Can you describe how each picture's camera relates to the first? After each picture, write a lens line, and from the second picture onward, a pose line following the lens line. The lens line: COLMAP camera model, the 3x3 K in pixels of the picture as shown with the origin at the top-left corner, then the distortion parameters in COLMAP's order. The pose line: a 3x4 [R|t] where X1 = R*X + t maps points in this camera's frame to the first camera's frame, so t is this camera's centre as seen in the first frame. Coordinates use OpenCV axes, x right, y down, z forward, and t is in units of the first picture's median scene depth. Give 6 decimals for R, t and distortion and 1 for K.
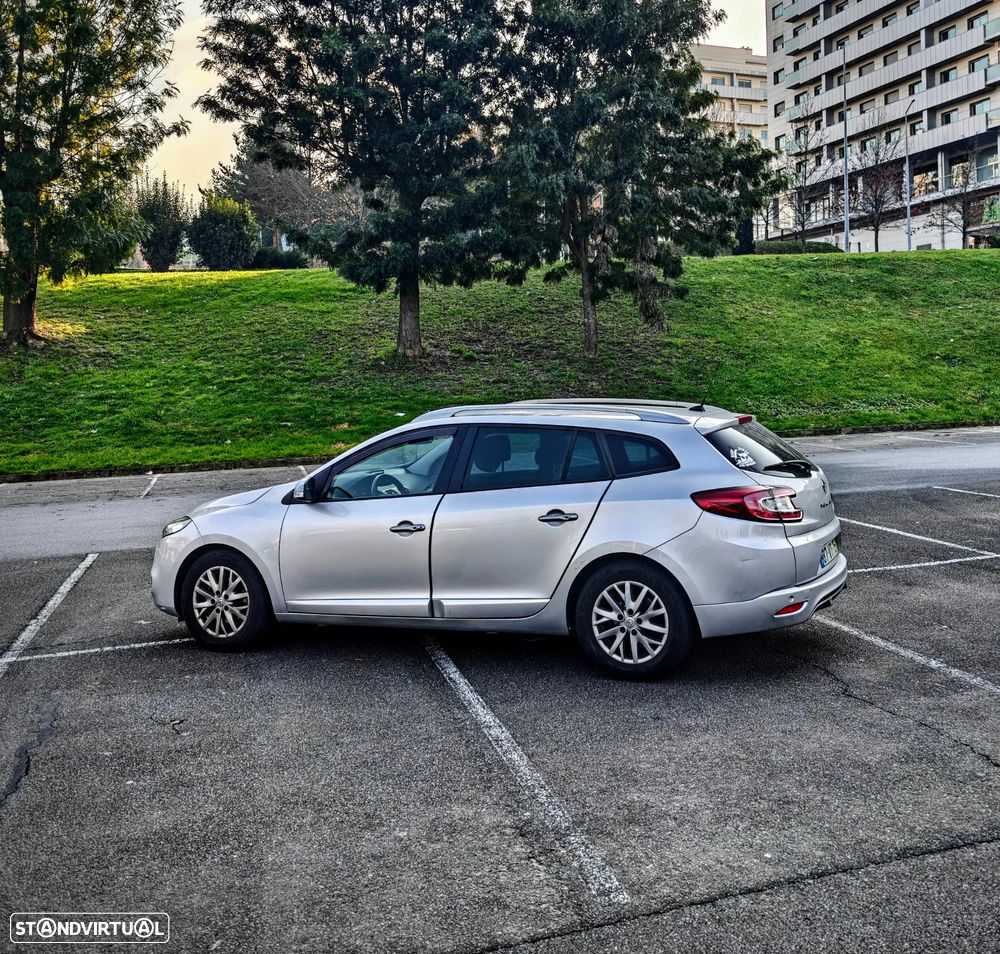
lens RADIAL K [[1115.4, 0, 626.3], [0, 1115.4, 337.3], [0, 0, 1]] dist [0.030280, 0.000000]
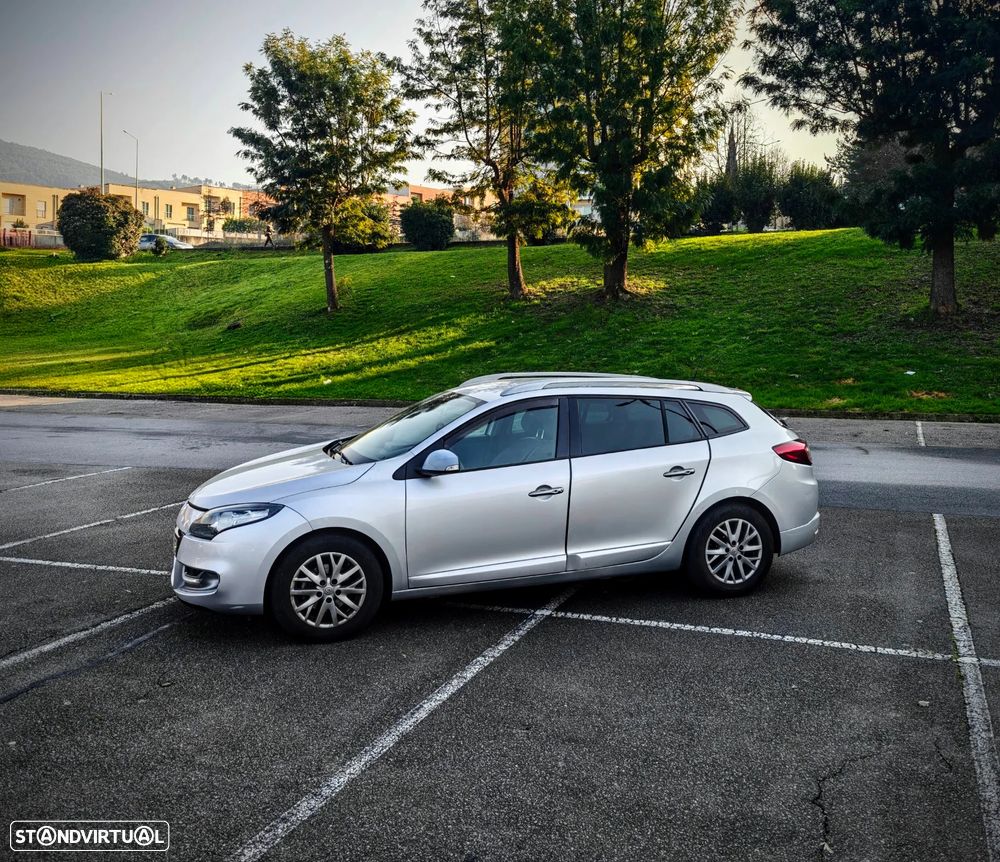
lens RADIAL K [[985.0, 0, 528.3], [0, 985.0, 326.7], [0, 0, 1]] dist [0.028957, 0.000000]
pose [[0.765964, 0.030234, -0.642172, 0.088551], [-0.004477, 0.999120, 0.041699, -0.005845], [0.642868, -0.029065, 0.765425, 0.104937]]
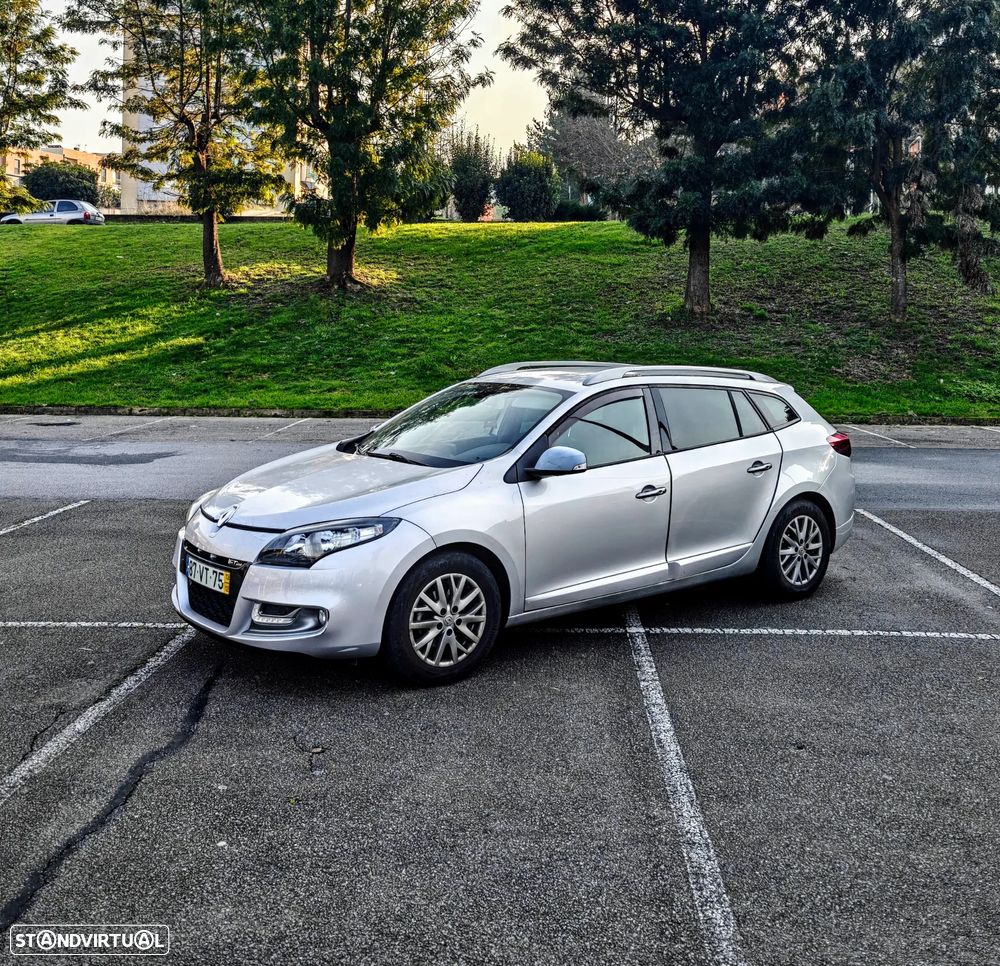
lens RADIAL K [[1115.4, 0, 544.7], [0, 1115.4, 346.9], [0, 0, 1]] dist [0.030280, 0.000000]
pose [[0.941575, 0.048280, -0.333326, 0.001826], [-0.032730, 0.998105, 0.052114, 0.000943], [0.335211, -0.038160, 0.941370, 0.061798]]
